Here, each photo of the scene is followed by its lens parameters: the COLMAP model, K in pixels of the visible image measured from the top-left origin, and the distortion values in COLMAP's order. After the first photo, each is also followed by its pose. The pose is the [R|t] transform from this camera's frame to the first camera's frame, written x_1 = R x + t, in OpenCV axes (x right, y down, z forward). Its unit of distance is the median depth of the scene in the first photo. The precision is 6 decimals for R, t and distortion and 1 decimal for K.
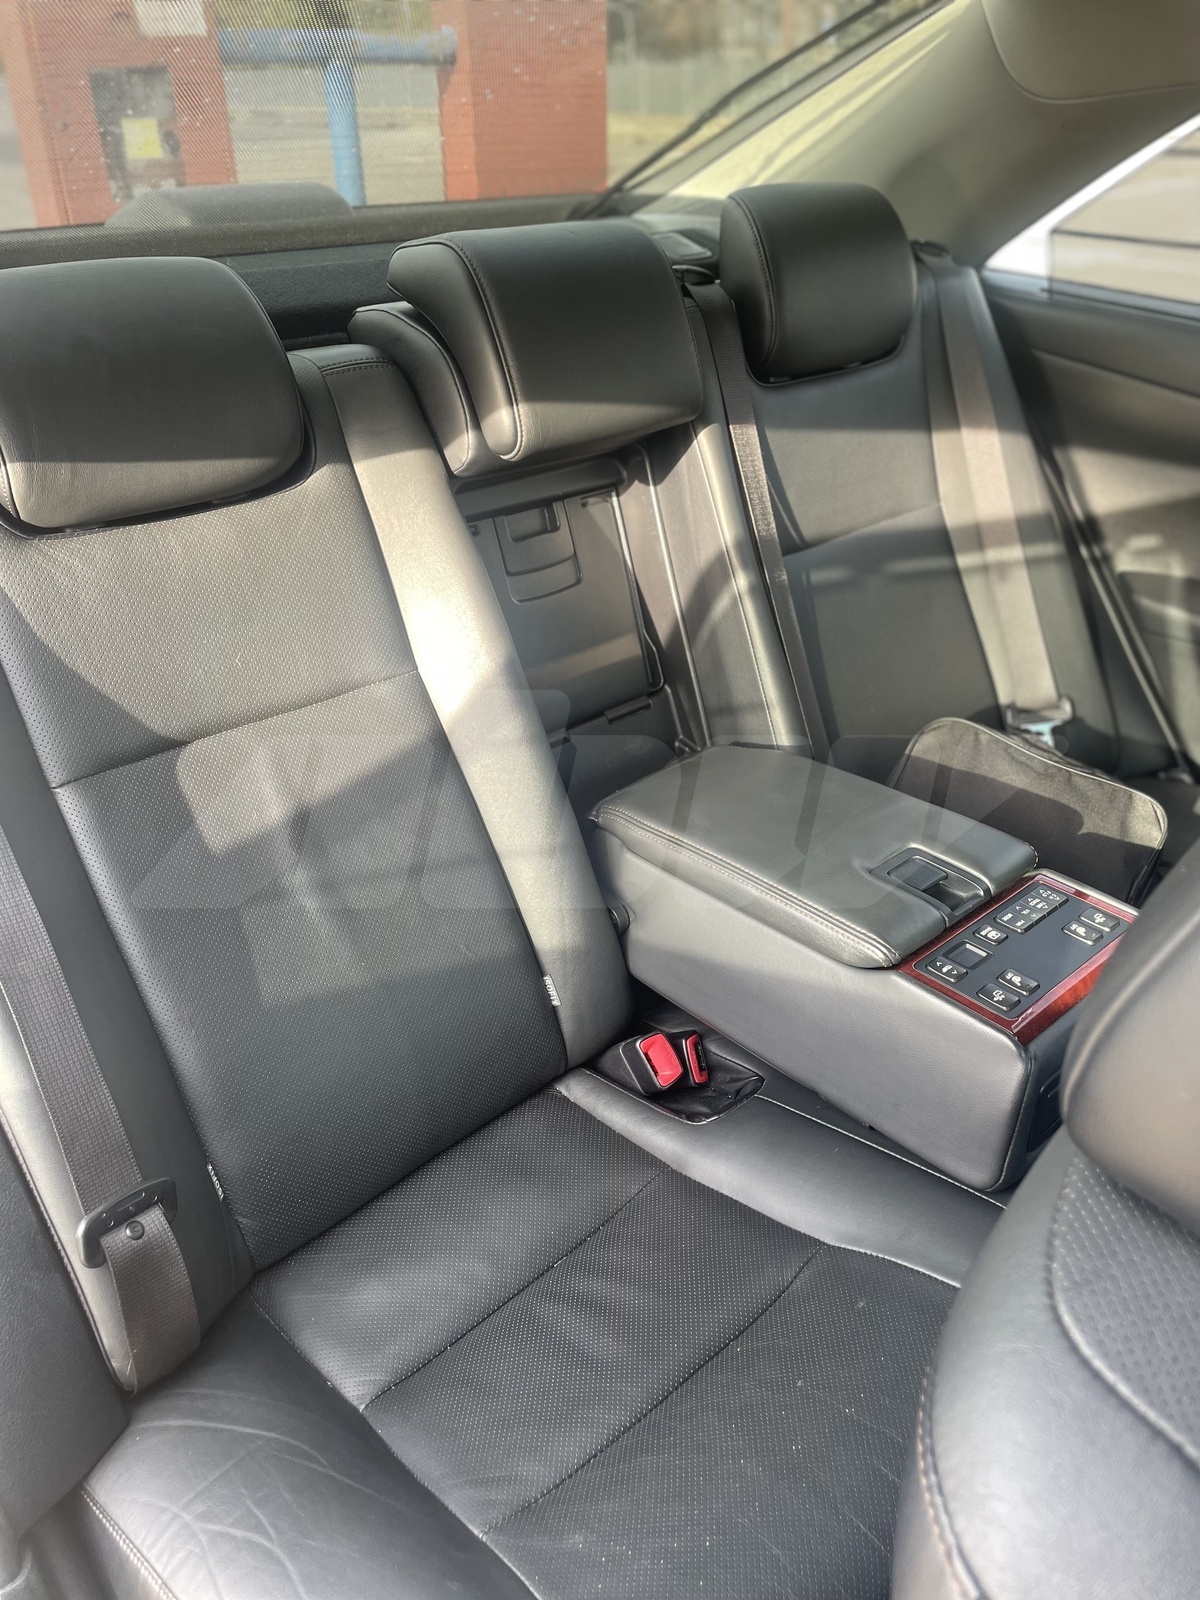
lens RADIAL K [[1242.4, 0, 600.0], [0, 1242.4, 800.0], [0, 0, 1]] dist [-0.000950, -0.001446]
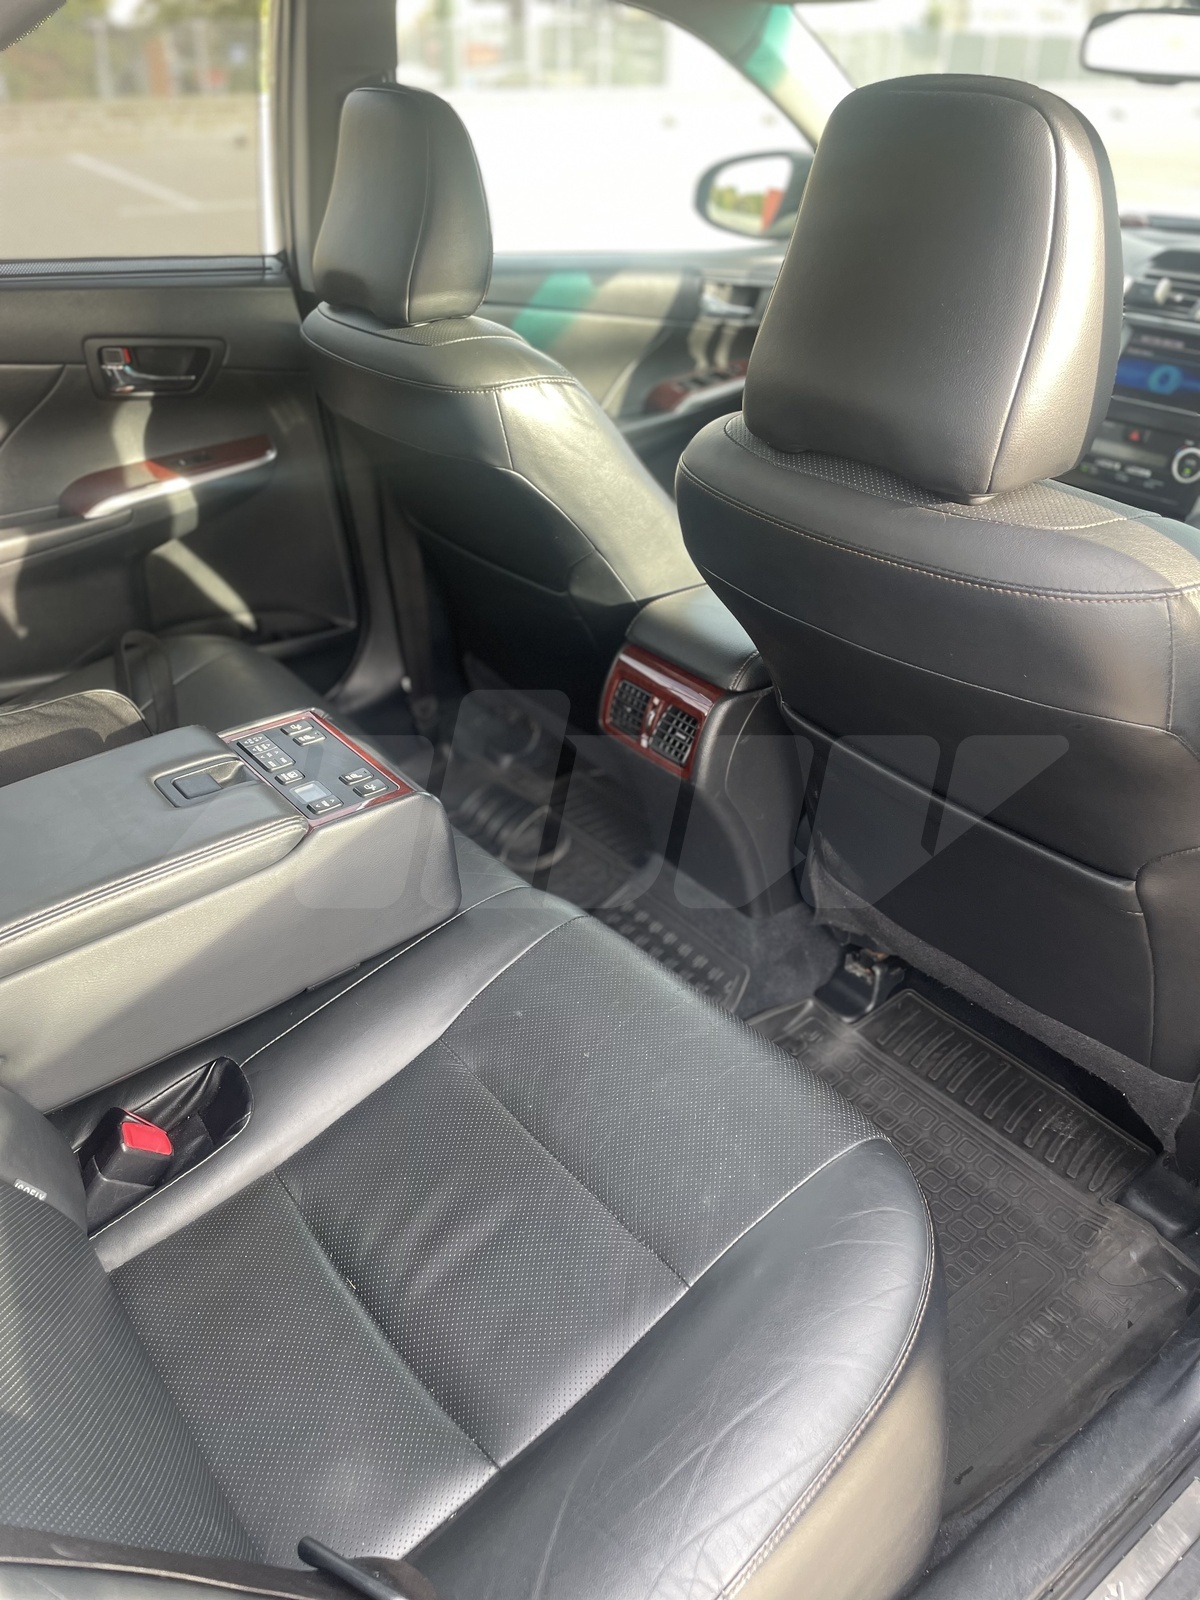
lens RADIAL K [[1242.4, 0, 600.0], [0, 1242.4, 800.0], [0, 0, 1]] dist [-0.000950, -0.001446]
pose [[0.075383, -0.525184, 0.847644, -0.628237], [0.512796, 0.749460, 0.418747, -0.202141], [-0.855194, 0.403102, 0.325809, 0.386281]]
